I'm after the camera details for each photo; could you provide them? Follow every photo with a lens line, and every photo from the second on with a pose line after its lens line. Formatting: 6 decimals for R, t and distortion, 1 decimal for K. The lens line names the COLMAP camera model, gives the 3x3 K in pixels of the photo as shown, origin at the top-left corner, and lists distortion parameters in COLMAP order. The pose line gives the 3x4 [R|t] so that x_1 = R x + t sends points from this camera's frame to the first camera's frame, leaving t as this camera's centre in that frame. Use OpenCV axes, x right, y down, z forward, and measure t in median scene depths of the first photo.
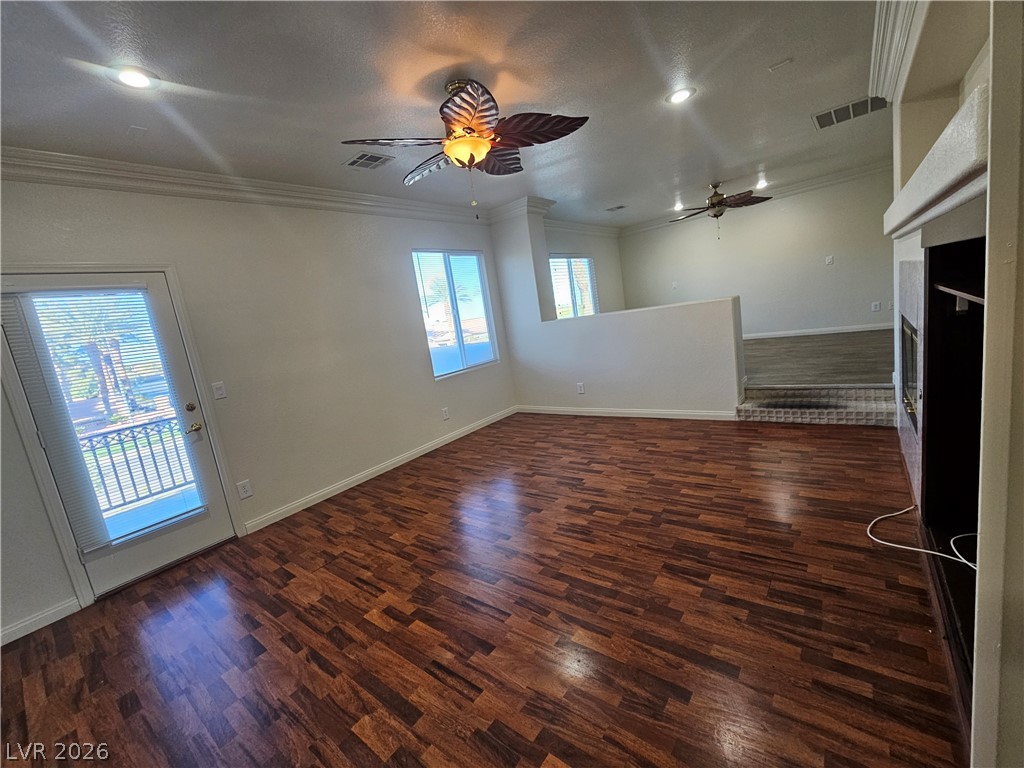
lens RADIAL K [[421.1, 0, 516.7], [0, 421.1, 383.7], [0, 0, 1]] dist [-0.000551, 0.000156]
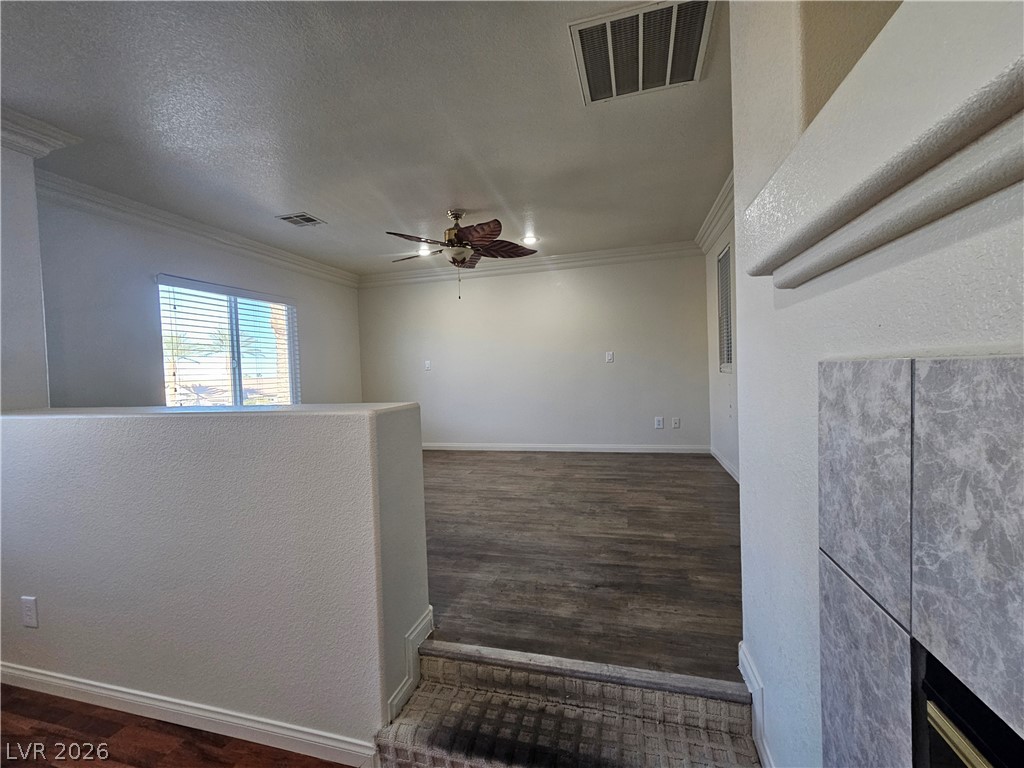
lens RADIAL K [[421.1, 0, 515.9], [0, 421.1, 385.5], [0, 0, 1]] dist [-0.000551, 0.000156]
pose [[0.913600, 0.103894, 0.393116, 0.317439], [-0.036606, 0.983896, -0.174956, -0.111296], [-0.404962, 0.145449, 0.902691, 0.419691]]
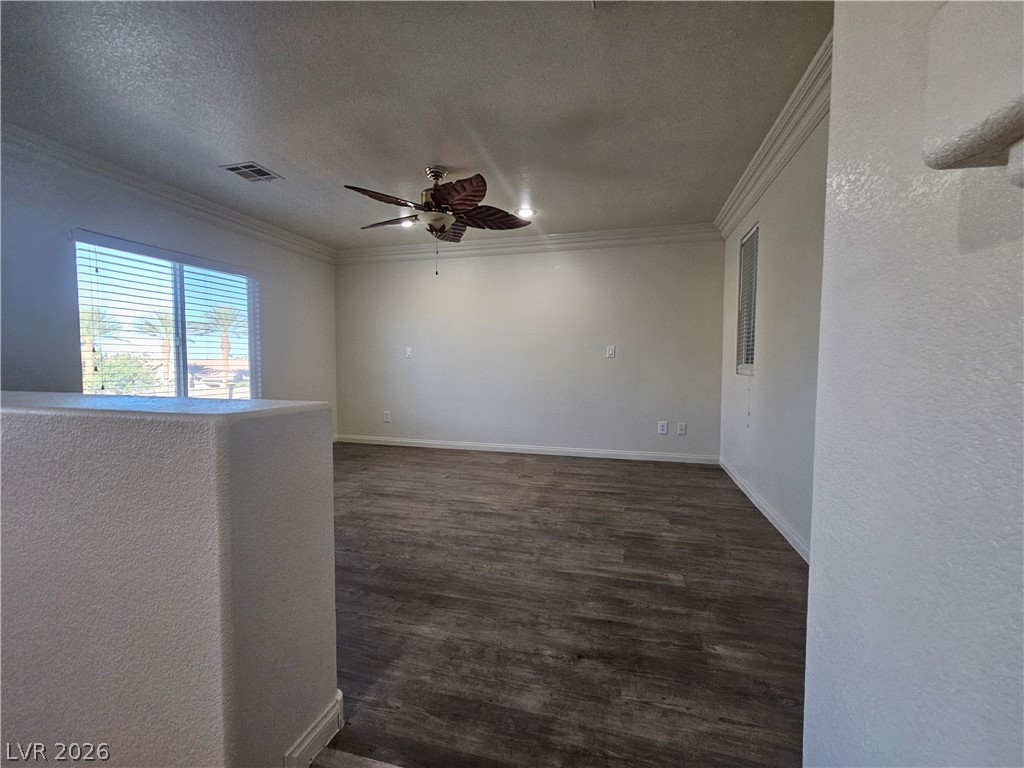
lens RADIAL K [[421.1, 0, 517.5], [0, 421.1, 387.8], [0, 0, 1]] dist [-0.000551, 0.000156]
pose [[0.907095, 0.132059, 0.399673, 0.370330], [-0.076282, 0.985363, -0.152451, -0.130828], [-0.413956, 0.107800, 0.903891, 0.492081]]
